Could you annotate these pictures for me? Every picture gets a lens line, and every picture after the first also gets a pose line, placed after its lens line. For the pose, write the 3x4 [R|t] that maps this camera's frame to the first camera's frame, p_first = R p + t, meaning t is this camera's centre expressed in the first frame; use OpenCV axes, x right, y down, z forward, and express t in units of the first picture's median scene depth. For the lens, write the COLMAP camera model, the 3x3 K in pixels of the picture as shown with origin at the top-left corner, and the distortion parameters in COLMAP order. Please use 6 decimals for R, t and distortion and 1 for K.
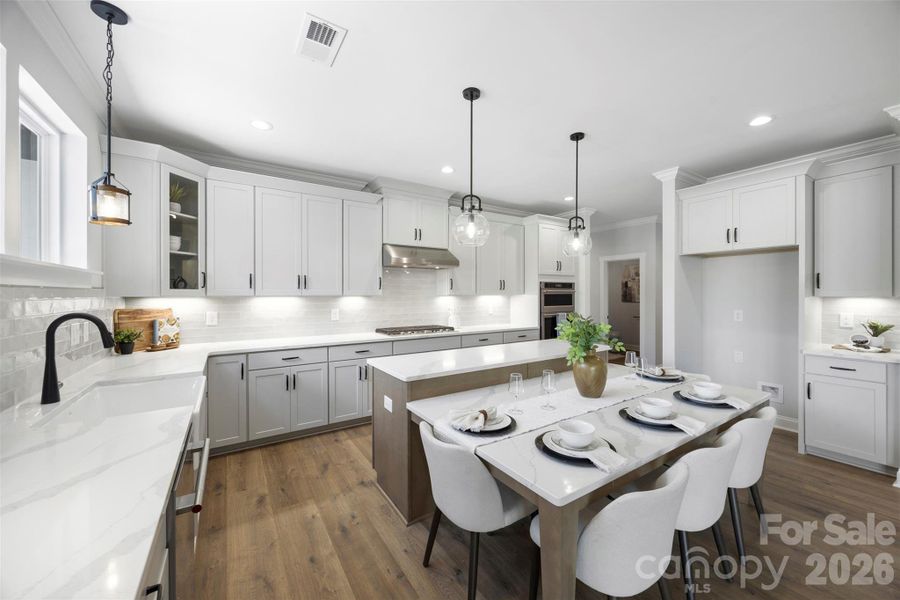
lens RADIAL K [[350.2, 0, 459.0], [0, 350.2, 295.2], [0, 0, 1]] dist [-0.014896, 0.001698]
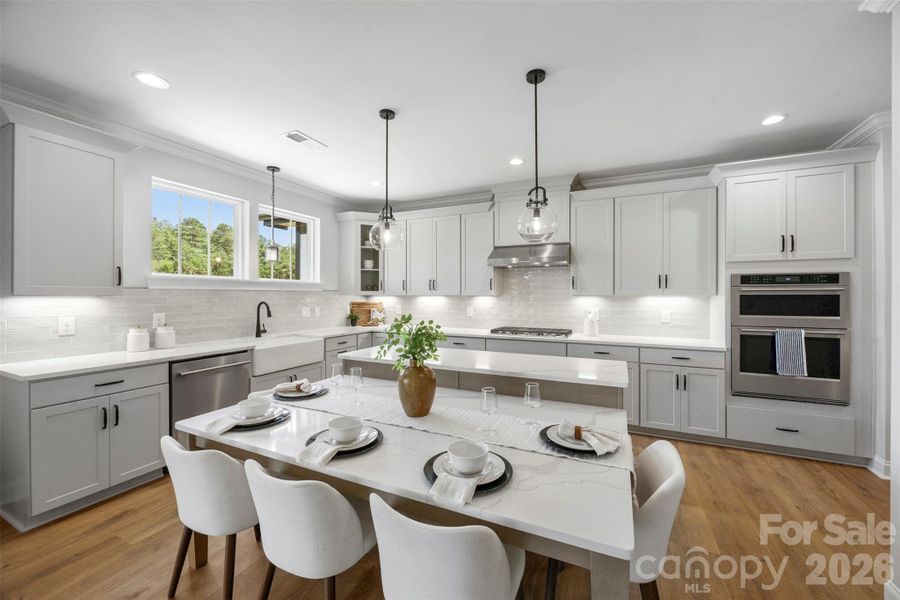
lens RADIAL K [[350.2, 0, 455.6], [0, 350.2, 296.0], [0, 0, 1]] dist [-0.014896, 0.001698]
pose [[0.504295, 0.006021, -0.863510, 0.634355], [-0.004043, 0.999981, 0.004611, -0.002102], [0.863522, 0.001166, 0.504310, 0.355681]]
